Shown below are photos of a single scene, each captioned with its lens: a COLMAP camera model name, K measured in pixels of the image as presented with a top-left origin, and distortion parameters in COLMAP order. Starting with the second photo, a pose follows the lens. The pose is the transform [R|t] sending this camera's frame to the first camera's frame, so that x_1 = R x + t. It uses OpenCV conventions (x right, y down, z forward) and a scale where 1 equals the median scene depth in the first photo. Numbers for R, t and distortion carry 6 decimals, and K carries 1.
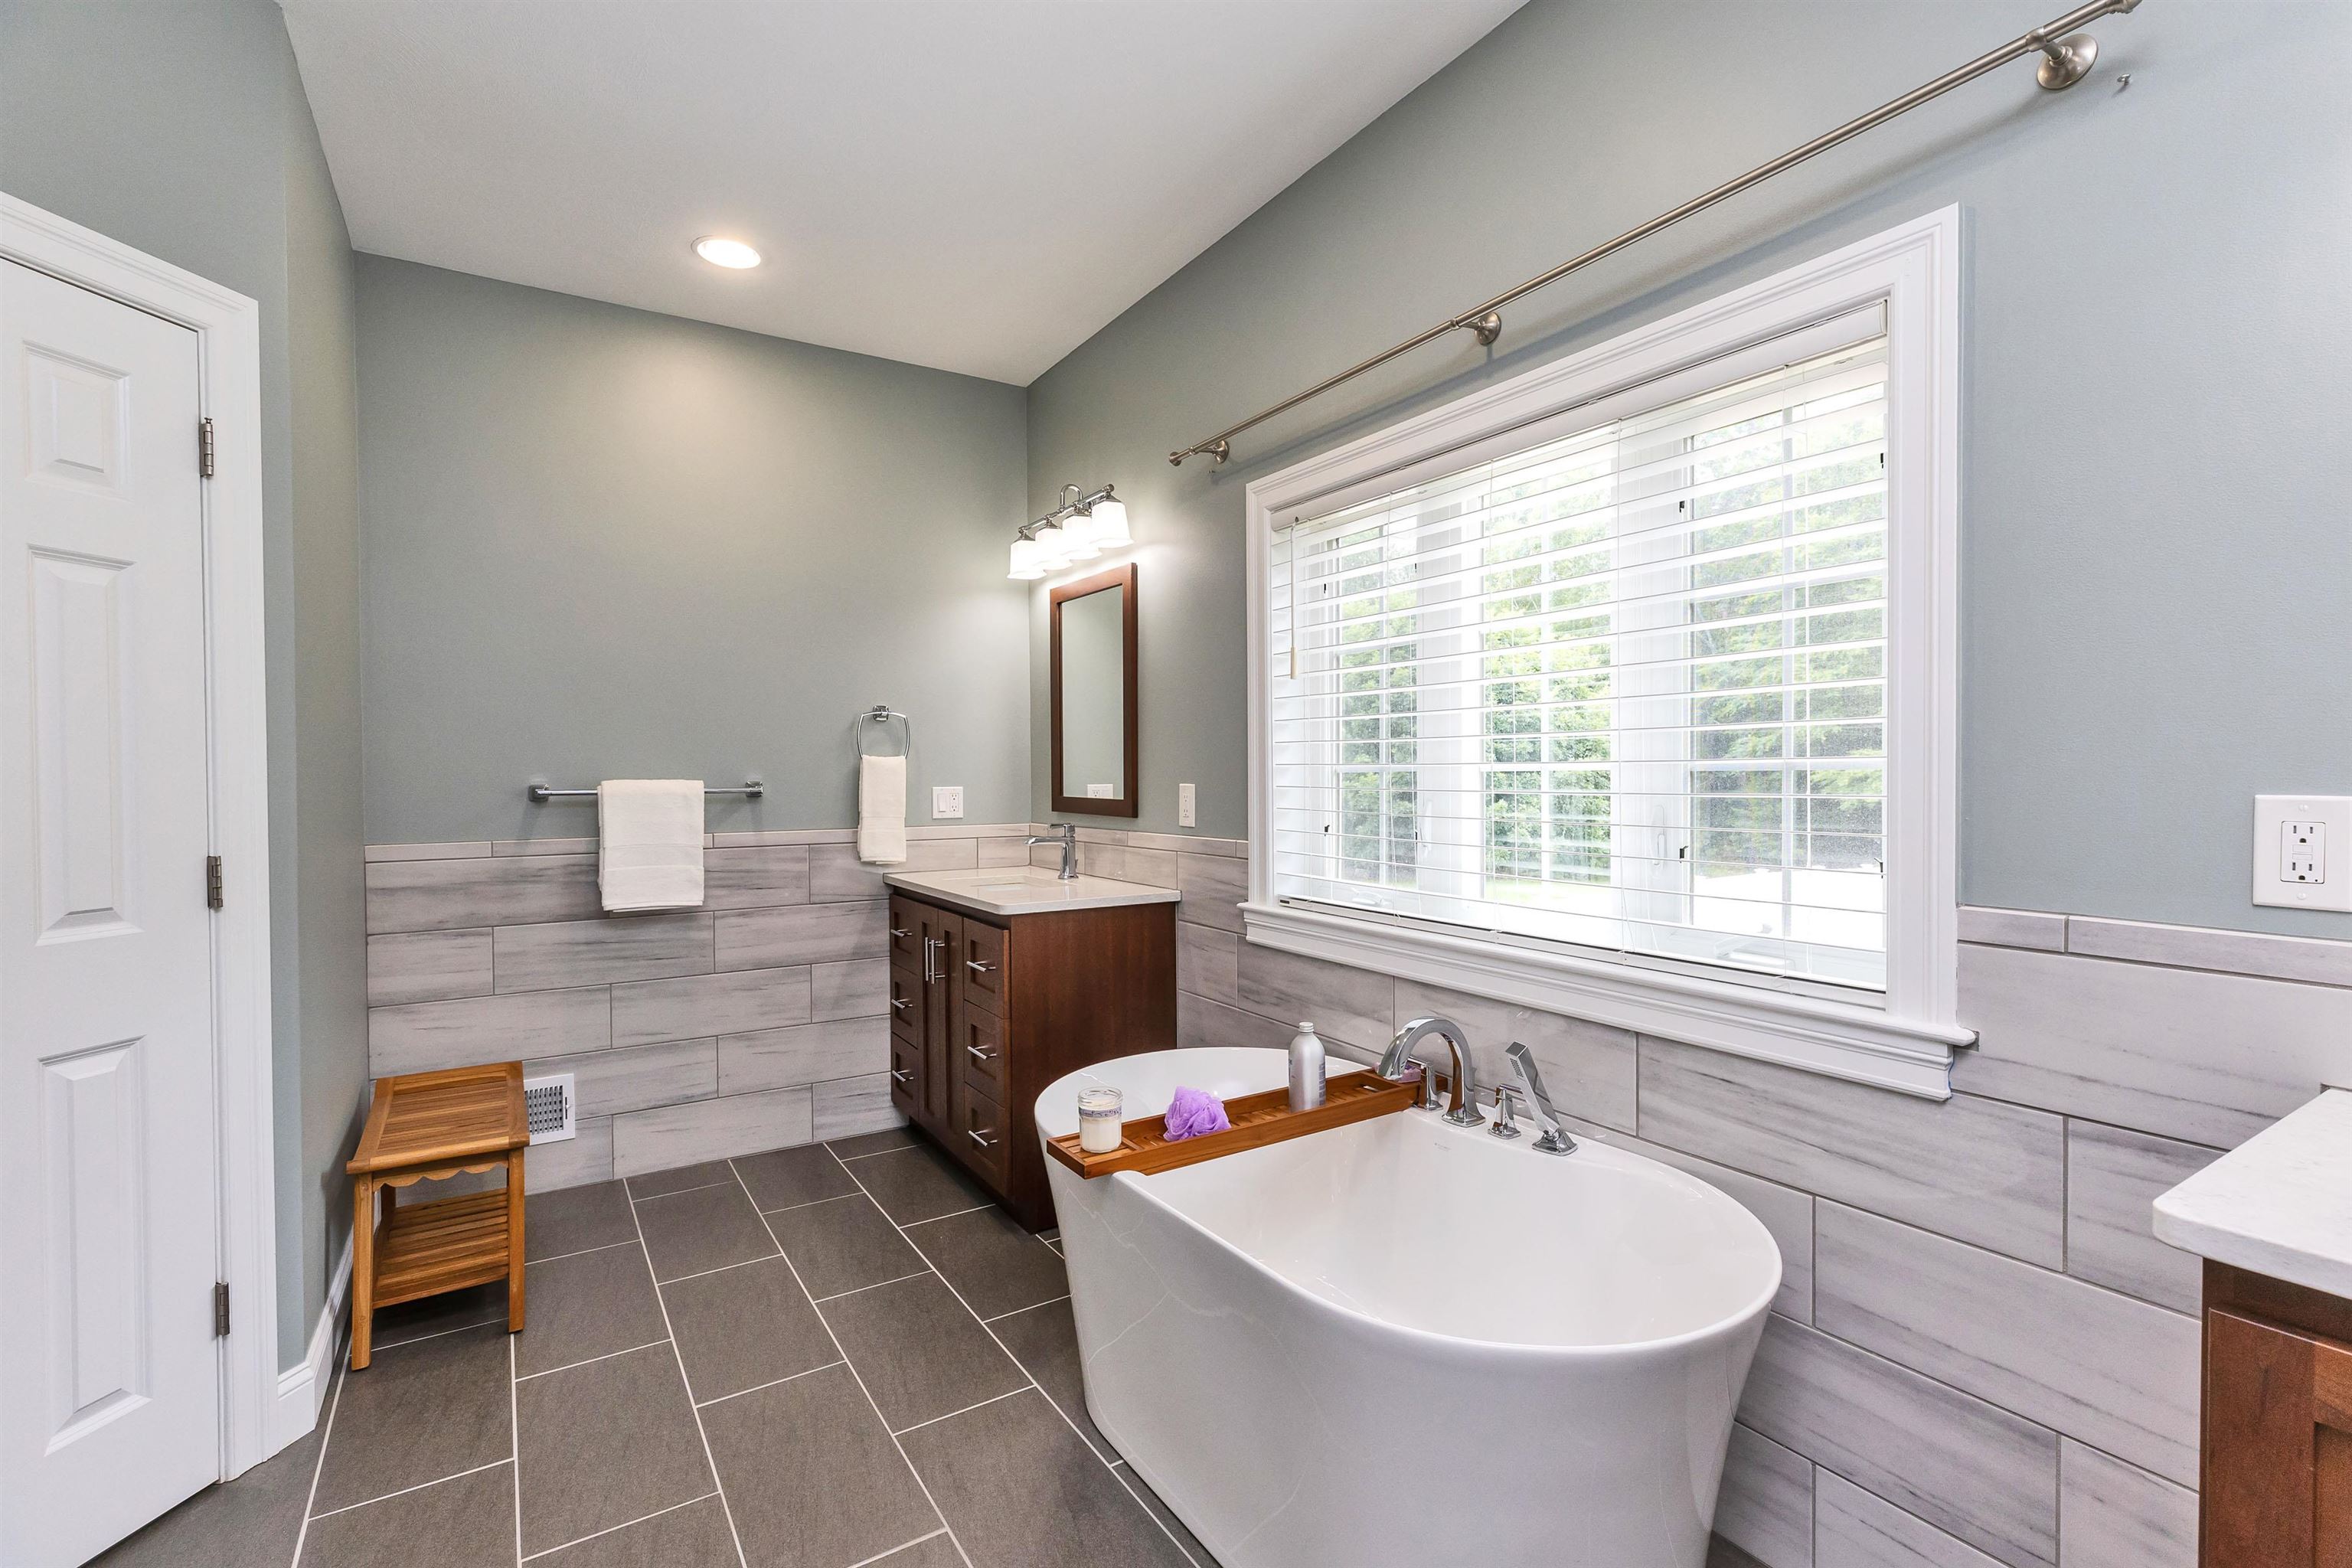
lens RADIAL K [[1062.4, 0, 1182.4], [0, 1062.4, 783.8], [0, 0, 1]] dist [0.015593, -0.000505]
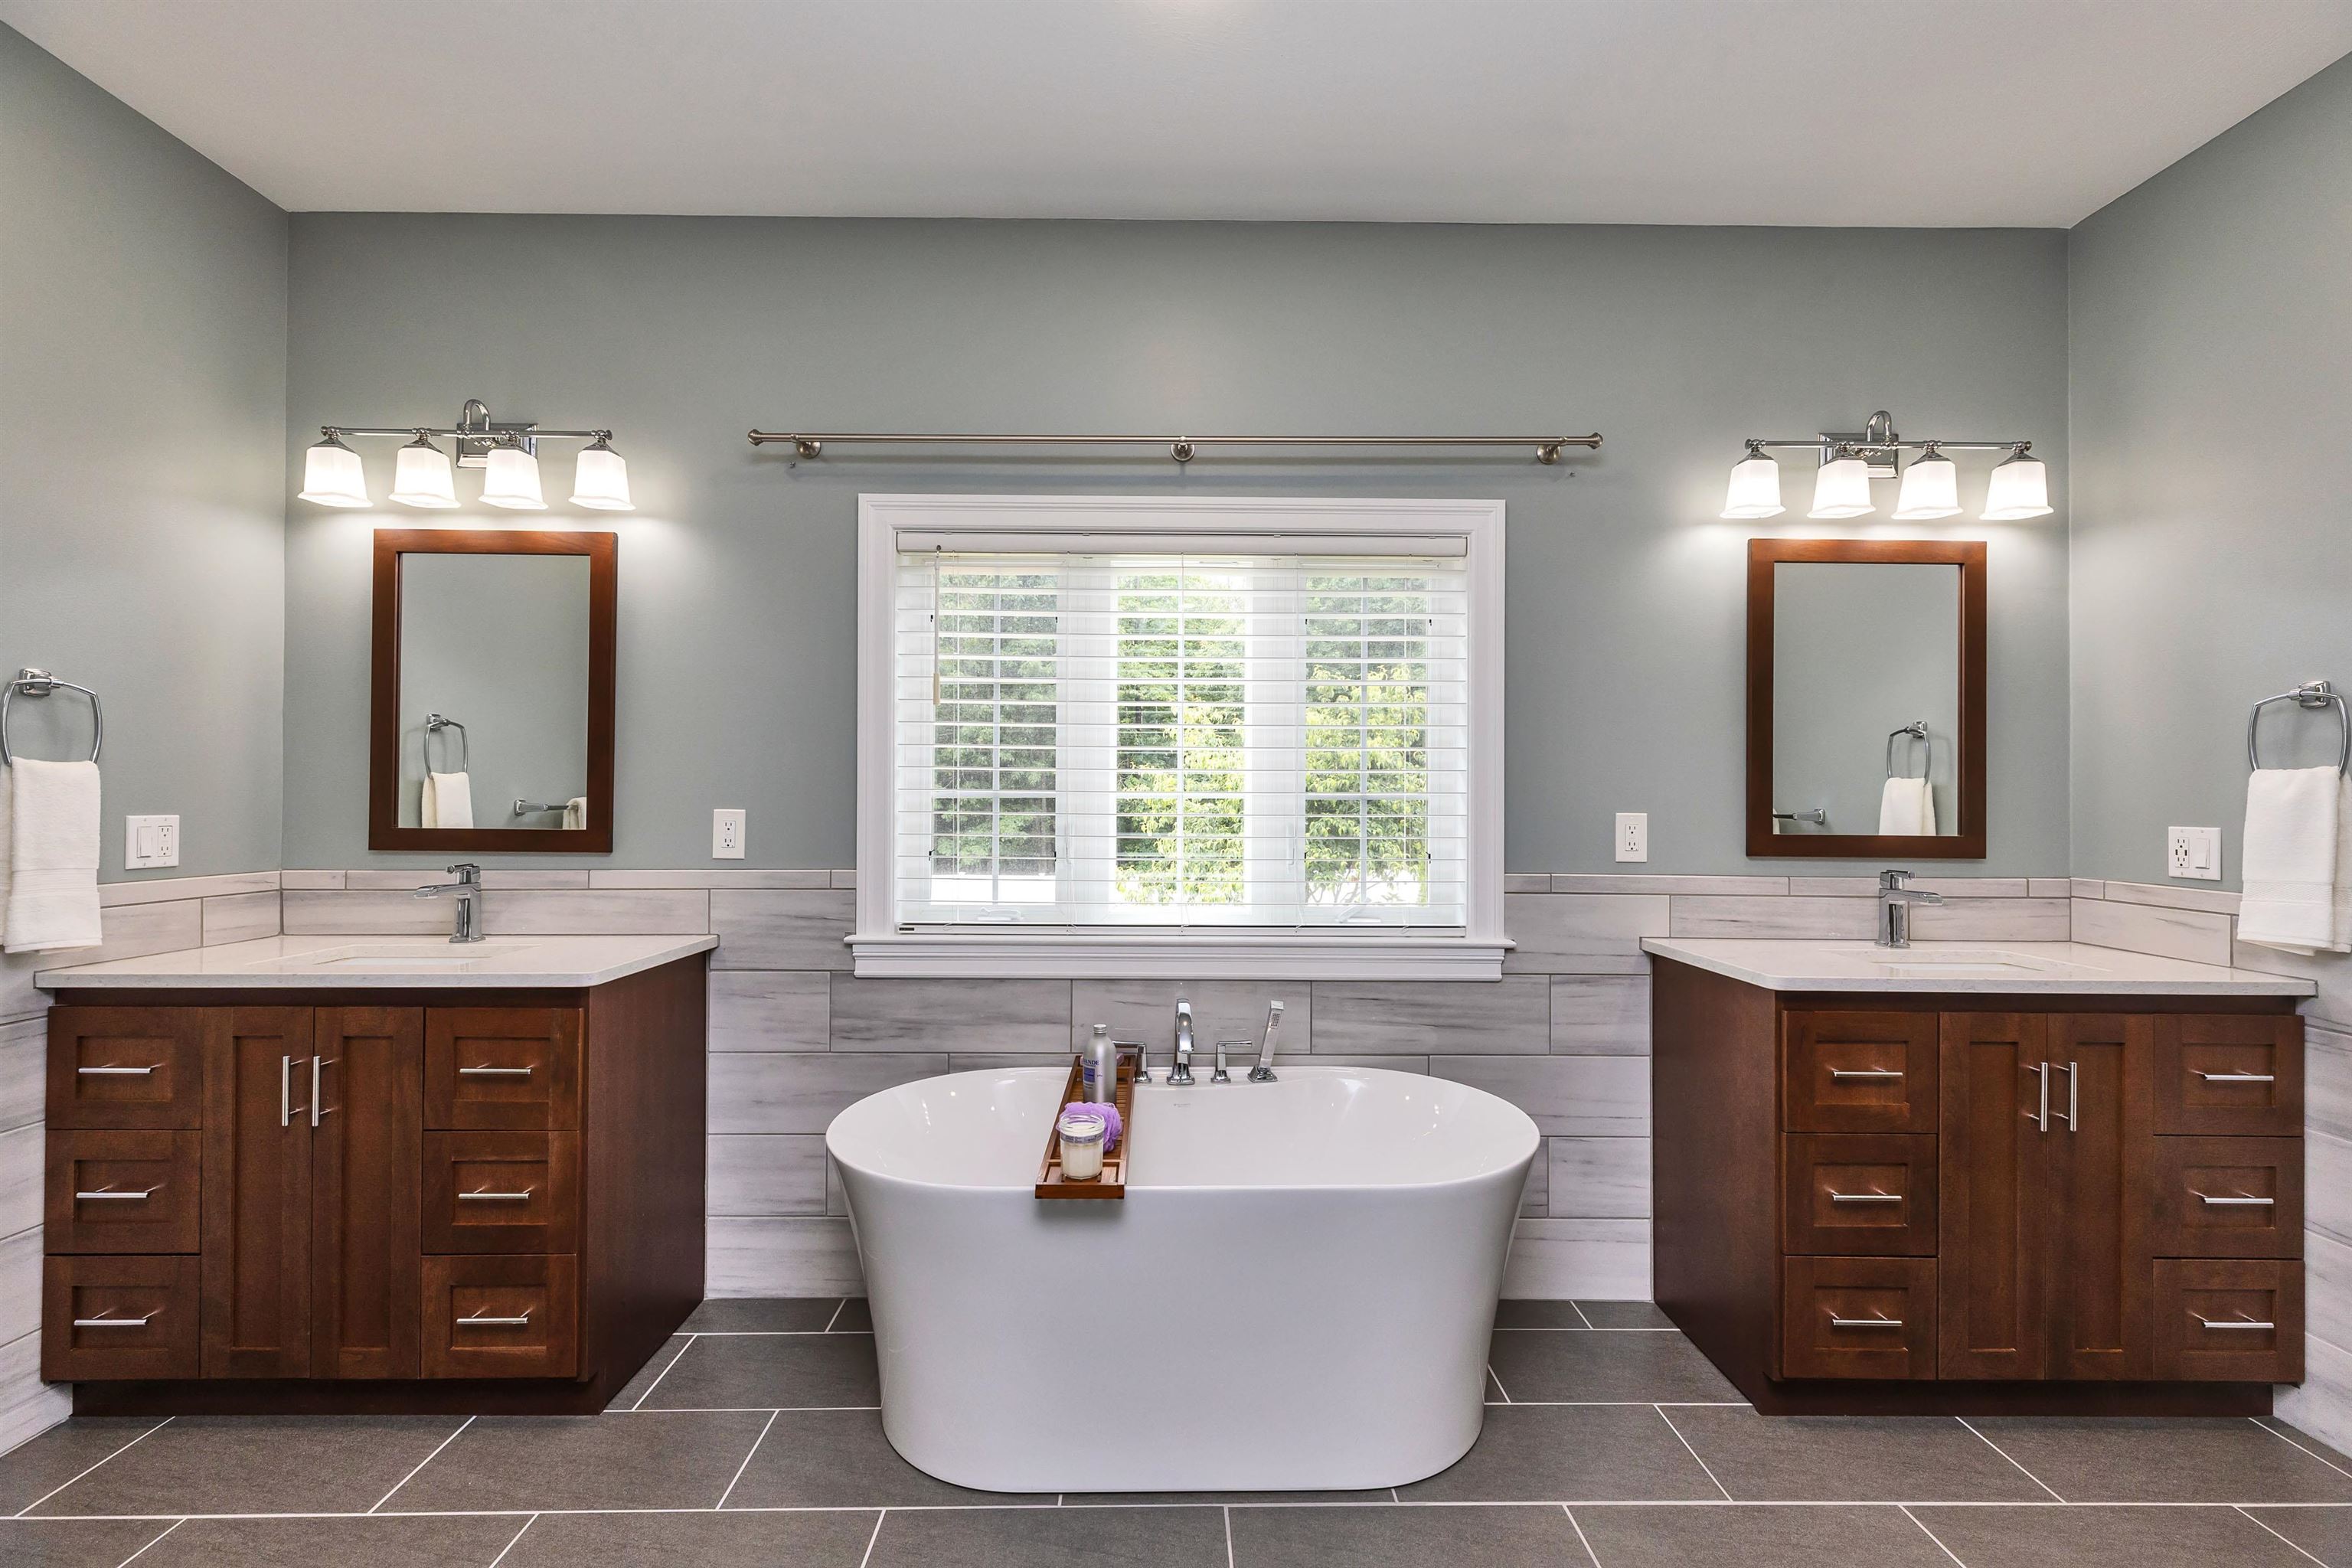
lens RADIAL K [[1062.4, 0, 1165.7], [0, 1062.4, 781.8], [0, 0, 1]] dist [0.015593, -0.000505]
pose [[0.530379, 0.018293, 0.847563, -0.607881], [0.001213, 0.999750, -0.022336, -0.002673], [-0.847760, 0.012875, 0.530224, 0.270615]]
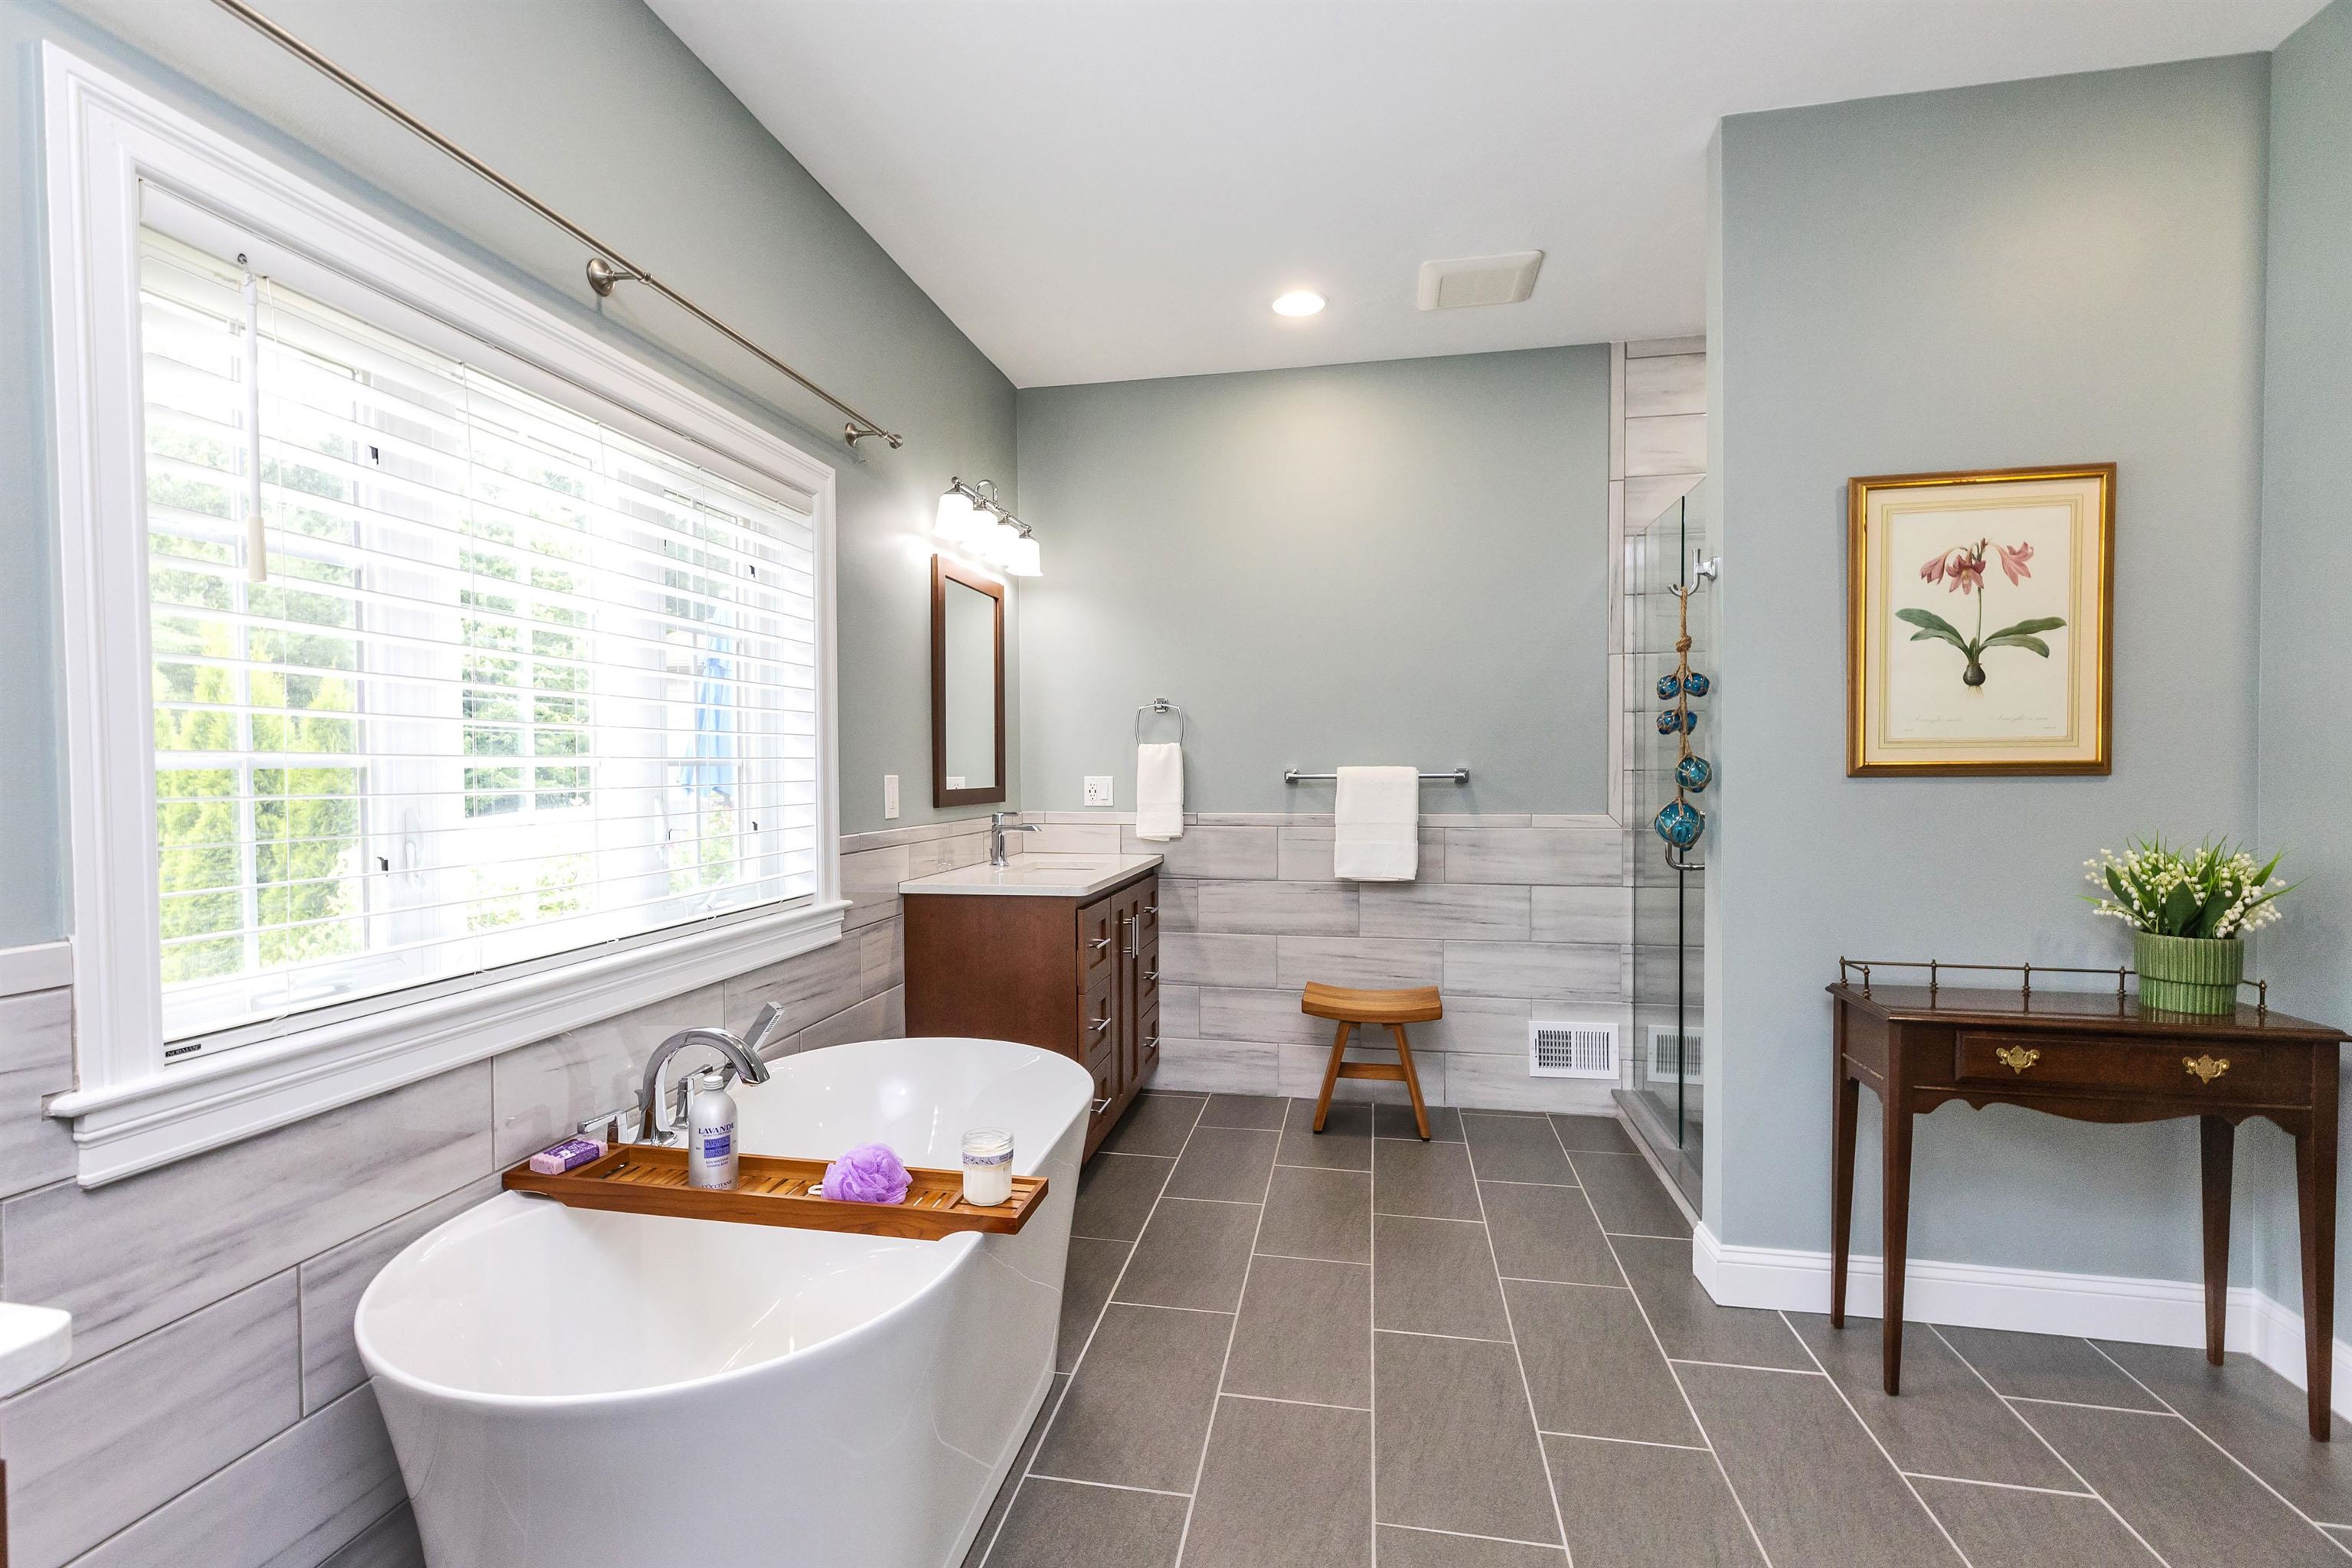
lens RADIAL K [[1062.4, 0, 1166.0], [0, 1062.4, 780.6], [0, 0, 1]] dist [0.015593, -0.000505]
pose [[-0.721598, -0.000412, 0.692312, -0.529677], [0.018890, 0.999616, 0.020285, -0.006761], [-0.692054, 0.027715, -0.721313, 1.028515]]
